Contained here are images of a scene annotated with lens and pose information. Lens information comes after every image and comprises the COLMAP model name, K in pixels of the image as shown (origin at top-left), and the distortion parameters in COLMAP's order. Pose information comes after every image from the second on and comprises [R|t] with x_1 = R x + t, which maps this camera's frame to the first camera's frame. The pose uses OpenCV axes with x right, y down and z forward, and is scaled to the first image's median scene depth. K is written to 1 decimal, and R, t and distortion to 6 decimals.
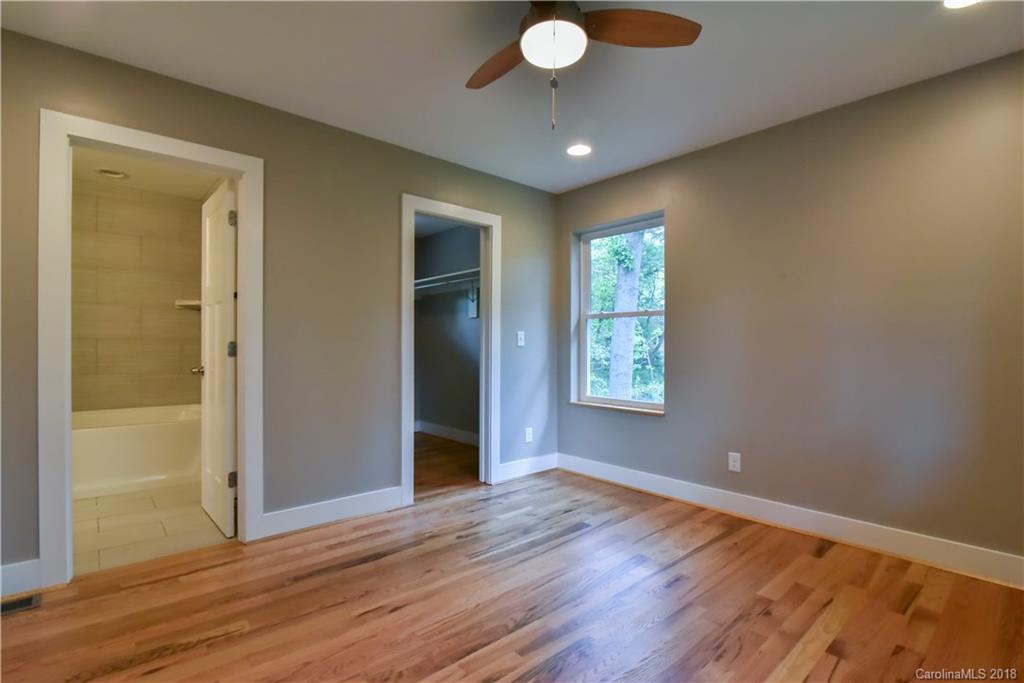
lens RADIAL K [[479.0, 0, 511.9], [0, 479.0, 349.3], [0, 0, 1]] dist [-0.016834, 0.001720]
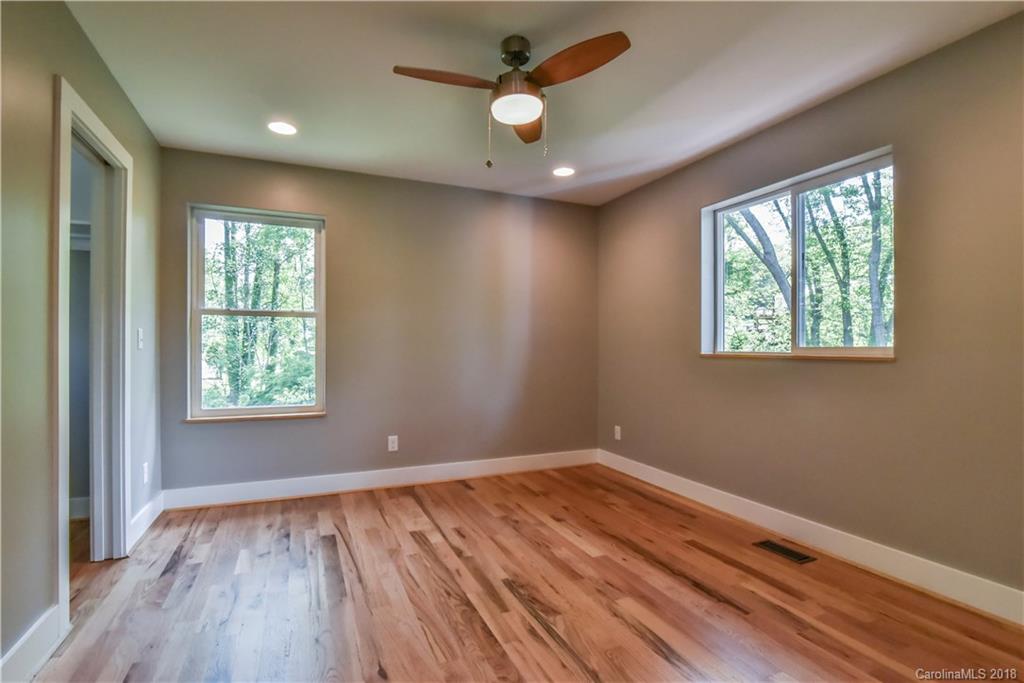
lens RADIAL K [[479.0, 0, 512.5], [0, 479.0, 342.1], [0, 0, 1]] dist [-0.016834, 0.001720]
pose [[0.293562, 0.013747, 0.955841, -0.620368], [0.002063, 0.999885, -0.015014, -0.003863], [-0.955938, 0.006379, 0.293500, 0.354163]]
